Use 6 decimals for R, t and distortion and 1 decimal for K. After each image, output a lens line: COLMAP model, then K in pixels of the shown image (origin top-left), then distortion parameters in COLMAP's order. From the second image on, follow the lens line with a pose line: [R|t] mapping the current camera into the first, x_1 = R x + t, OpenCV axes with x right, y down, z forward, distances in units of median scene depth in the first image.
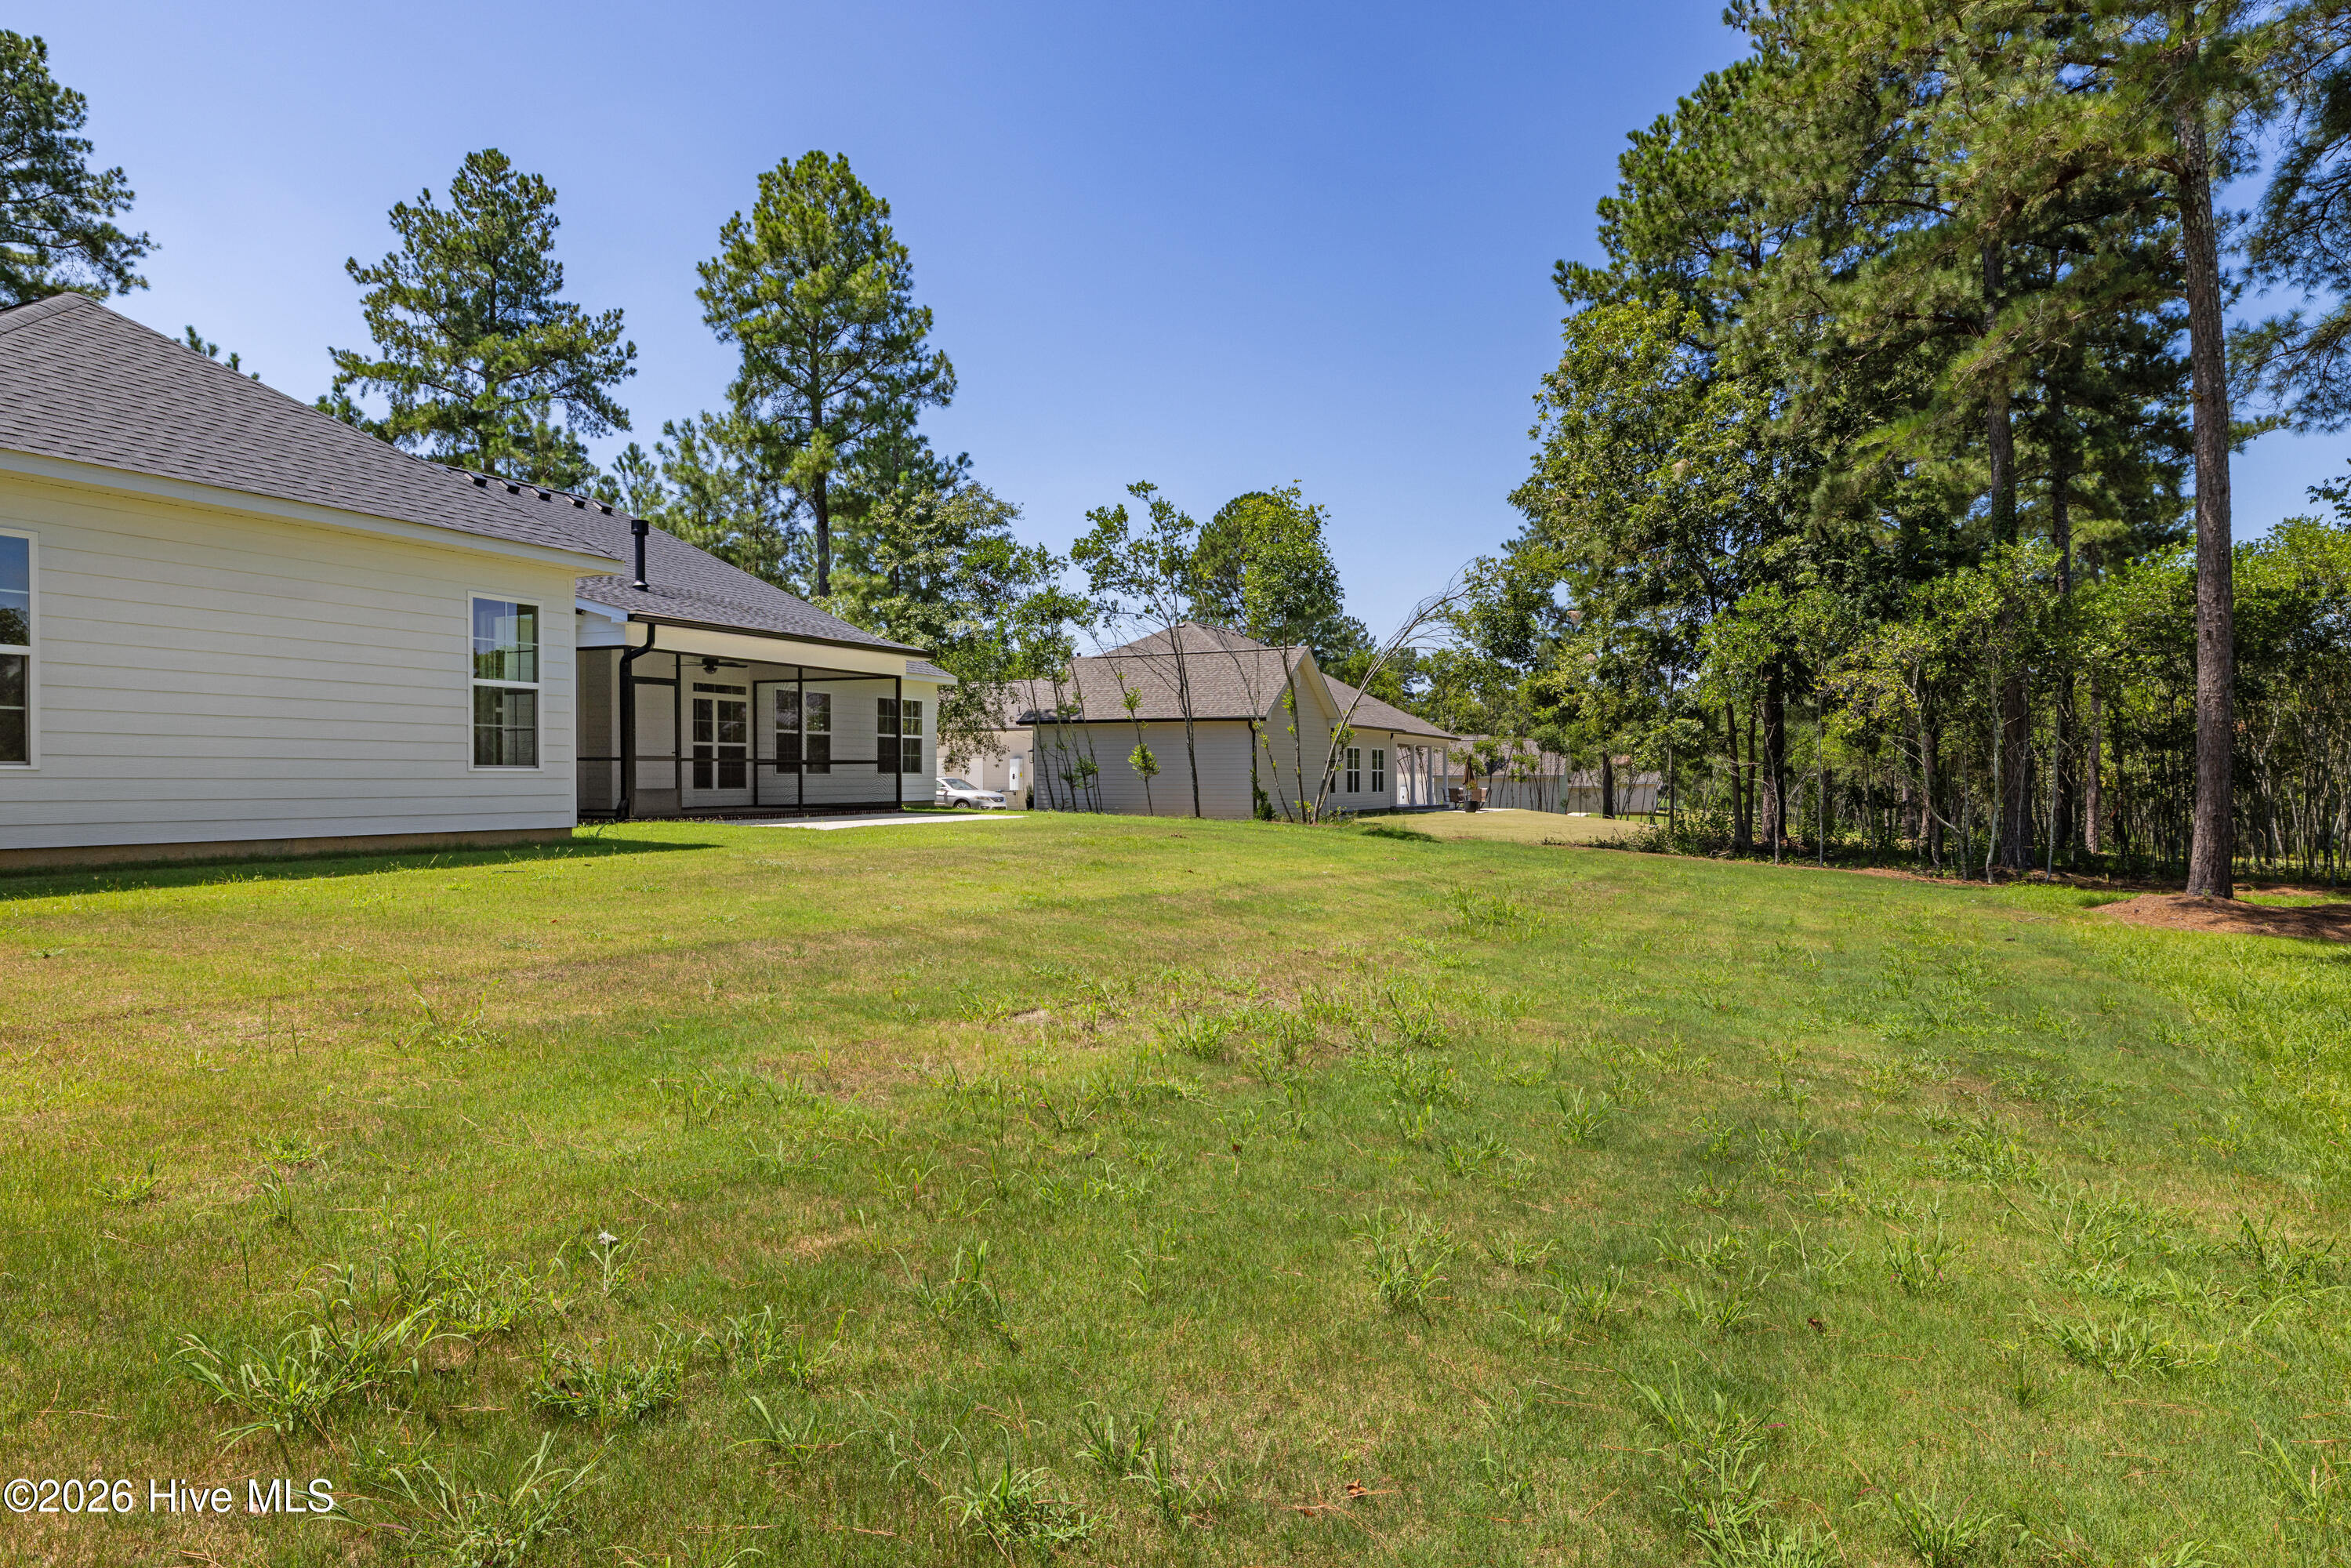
lens RADIAL K [[1386.5, 0, 1175.5], [0, 1386.5, 784.0], [0, 0, 1]] dist [0.003991, -0.004940]
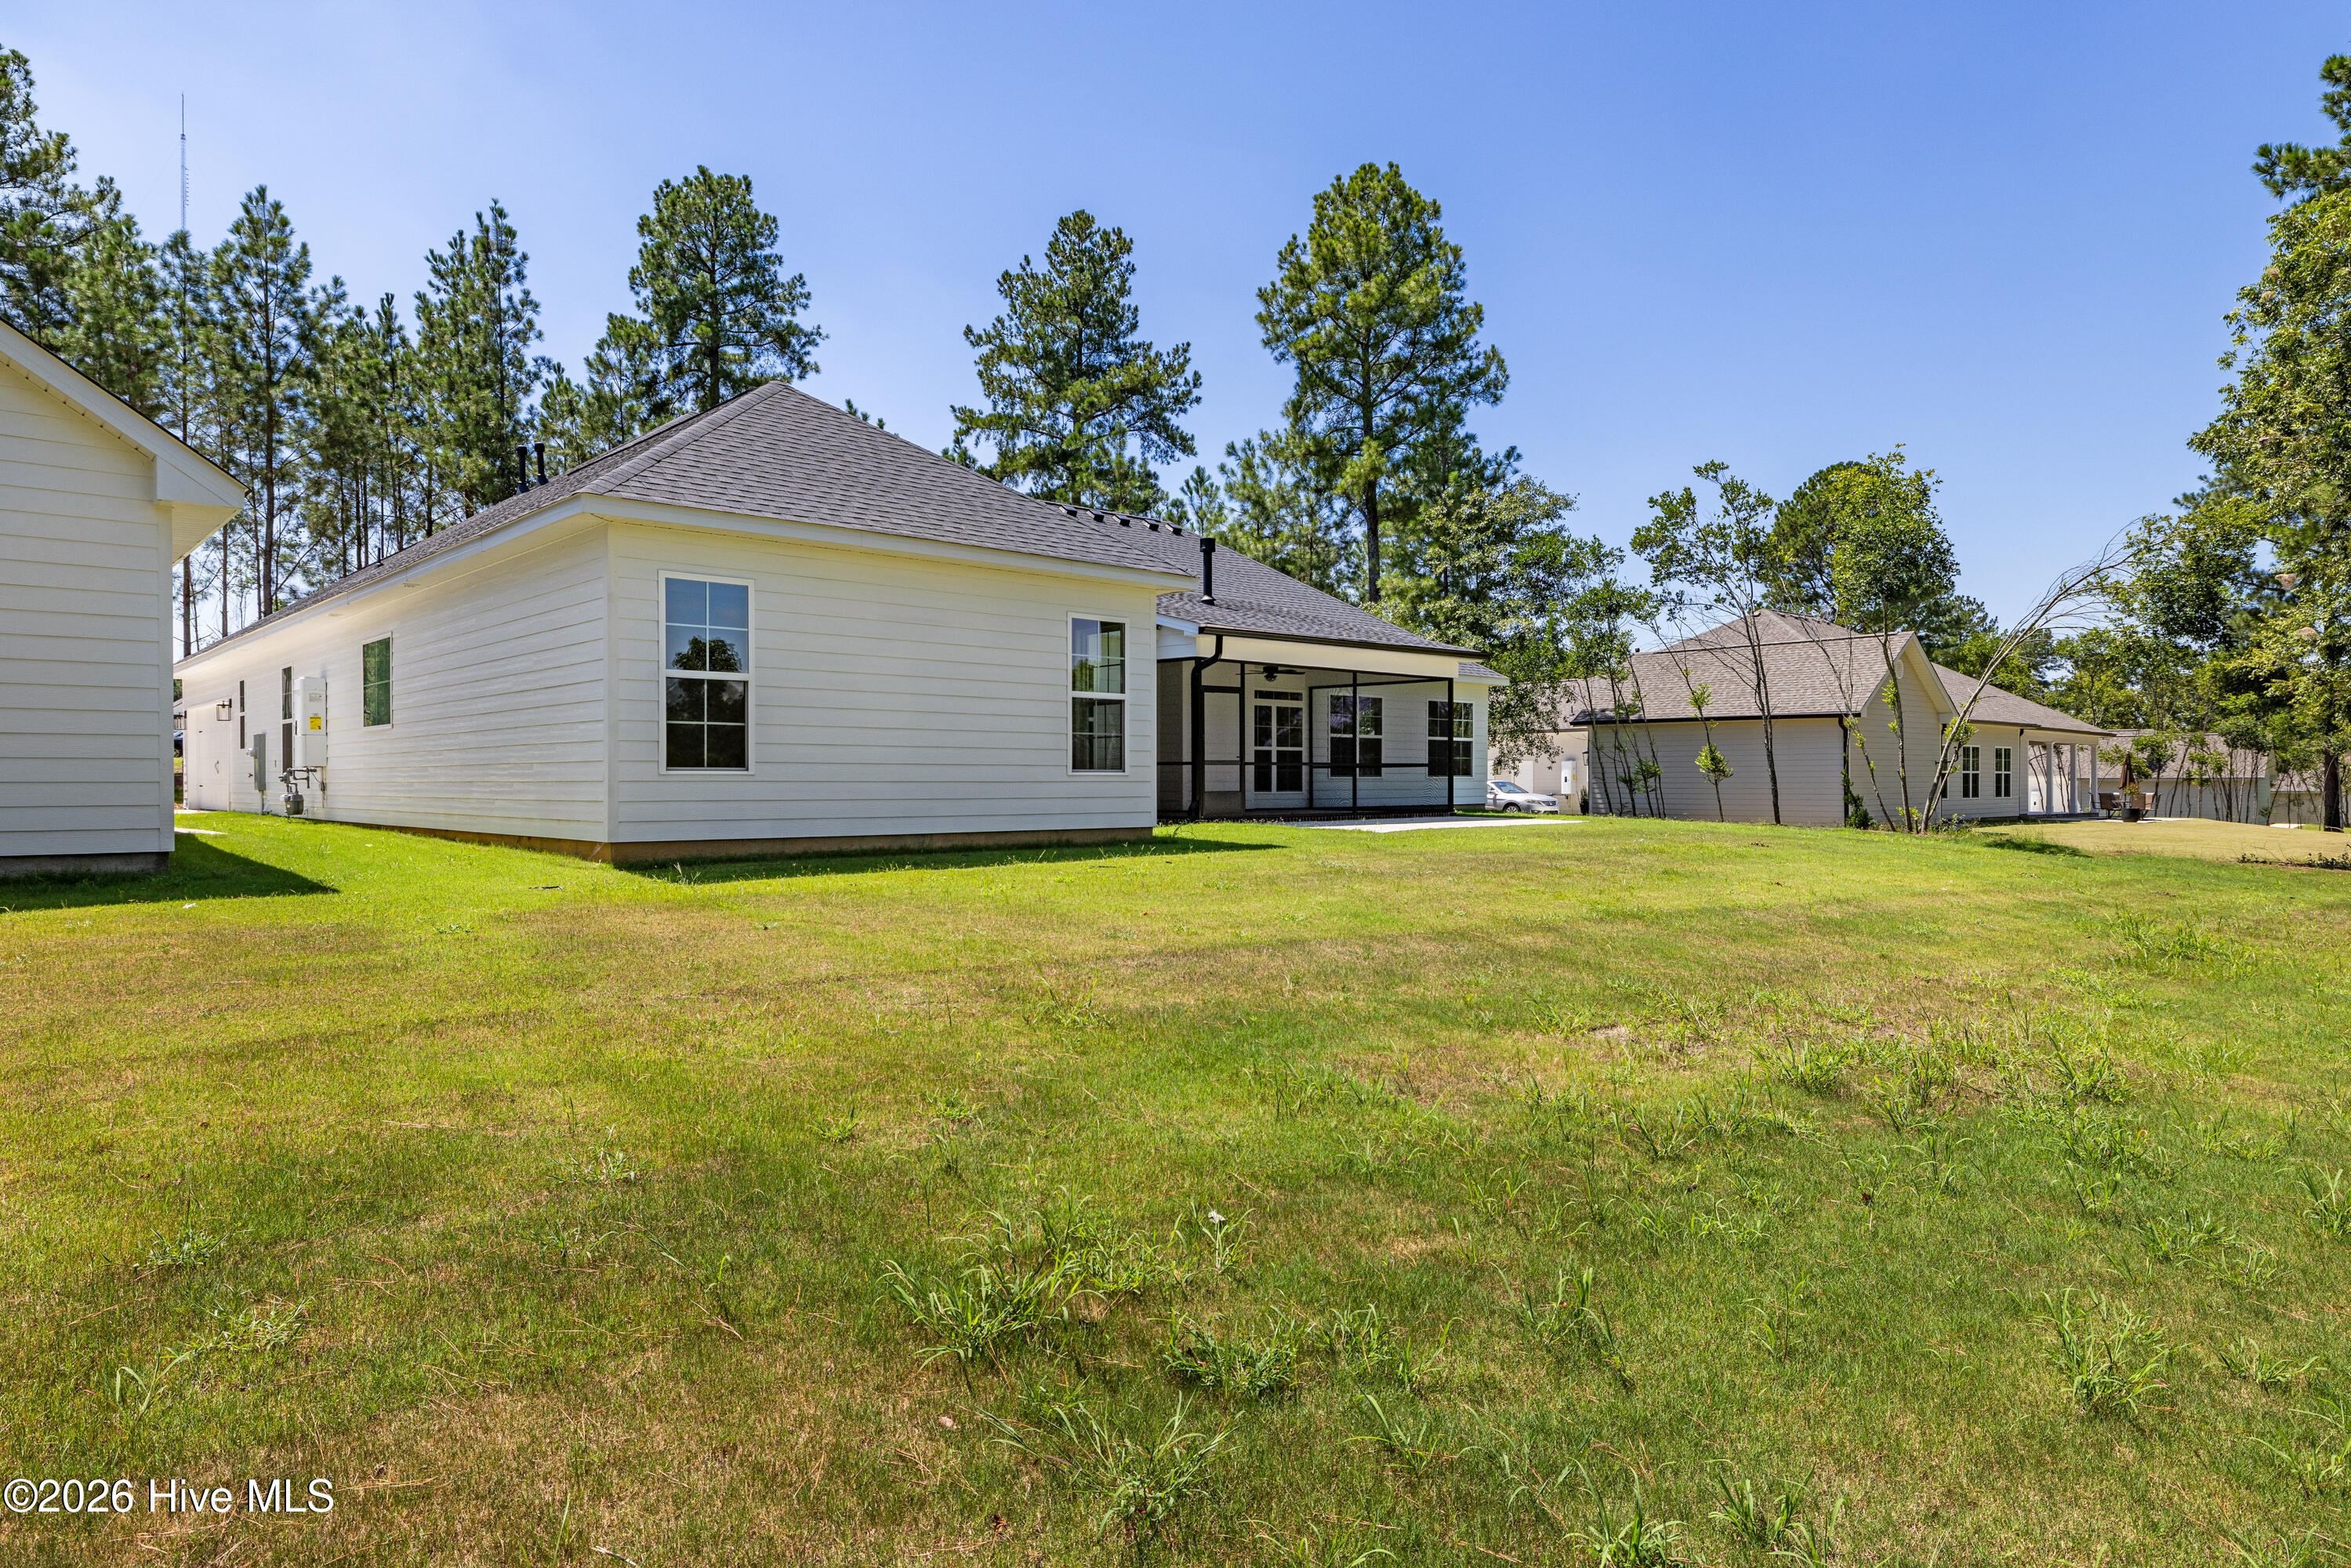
lens RADIAL K [[1396.9, 0, 1175.5], [0, 1396.9, 784.0], [0, 0, 1]] dist [0.002544, -0.002457]
pose [[0.926515, 0.000627, -0.376256, -0.005591], [-0.001434, 0.999997, -0.001864, -0.000085], [0.376254, 0.002267, 0.926514, 0.000268]]
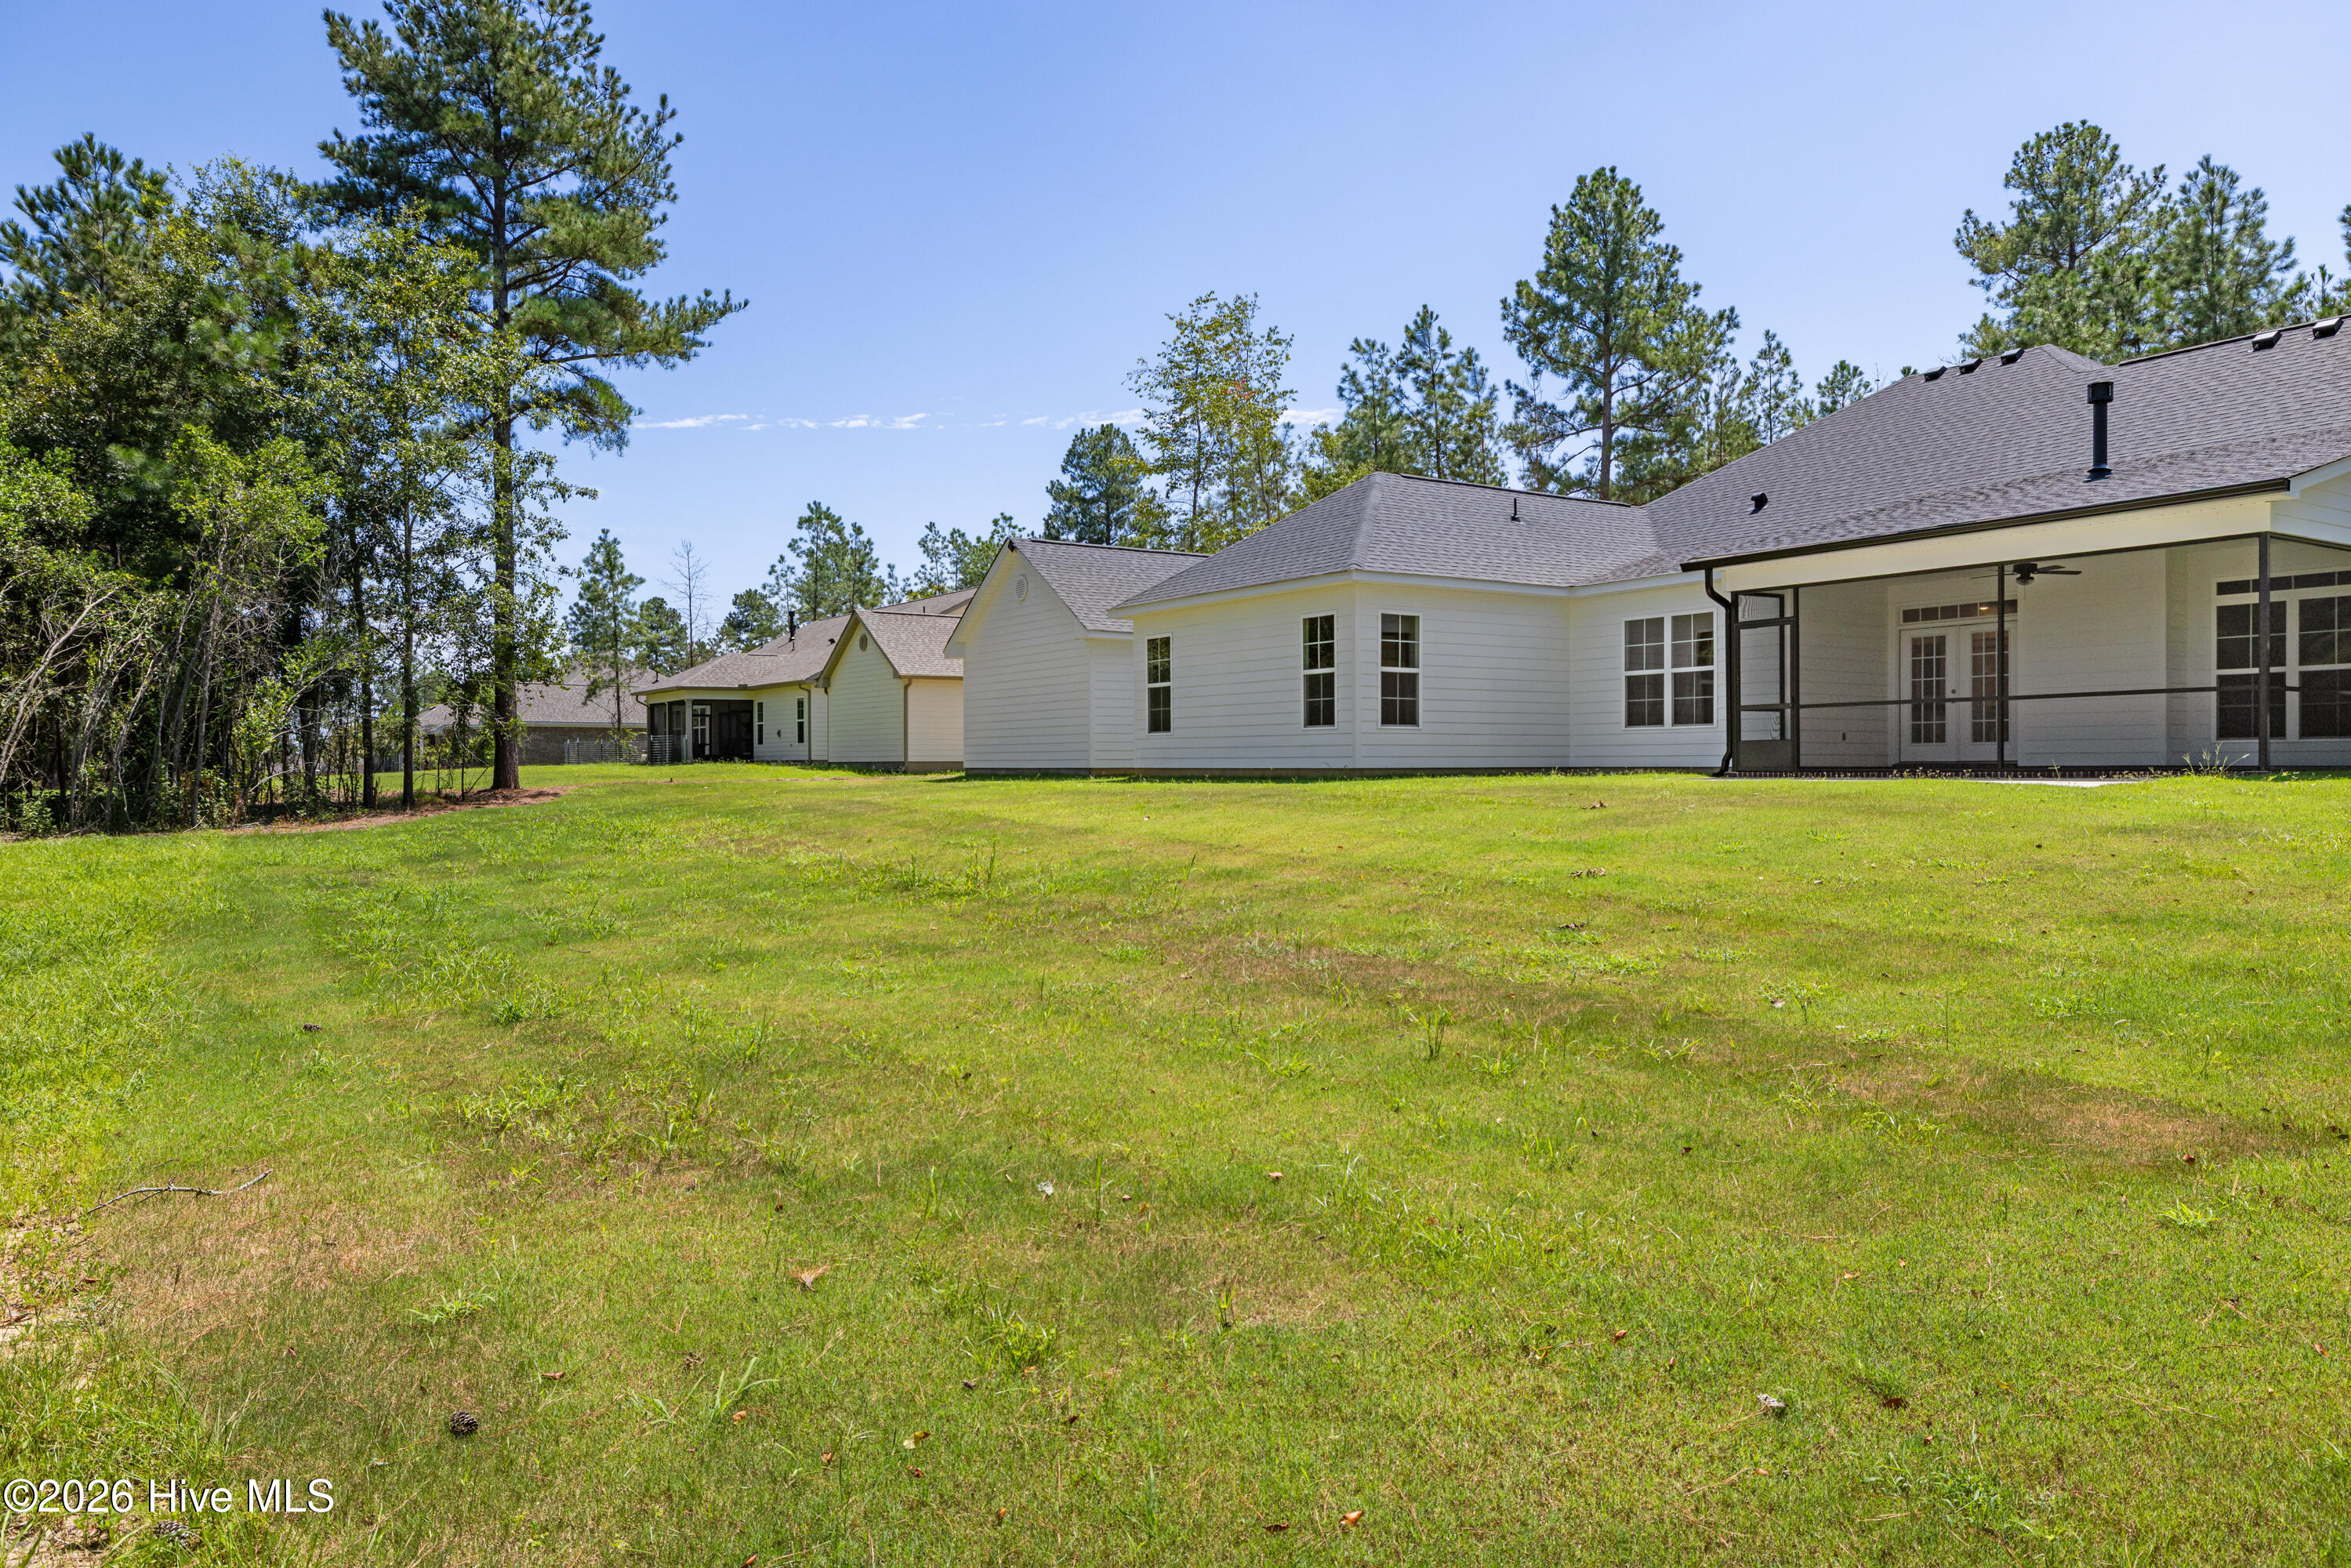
lens RADIAL K [[1498.9, 0, 1163.7], [0, 1498.9, 775.9], [0, 0, 1]] dist [-0.002141, -0.014419]
pose [[-0.539949, 0.015195, -0.841561, 0.511116], [0.002969, 0.999865, 0.016148, 0.007502], [0.841693, 0.006221, -0.539921, 0.907837]]
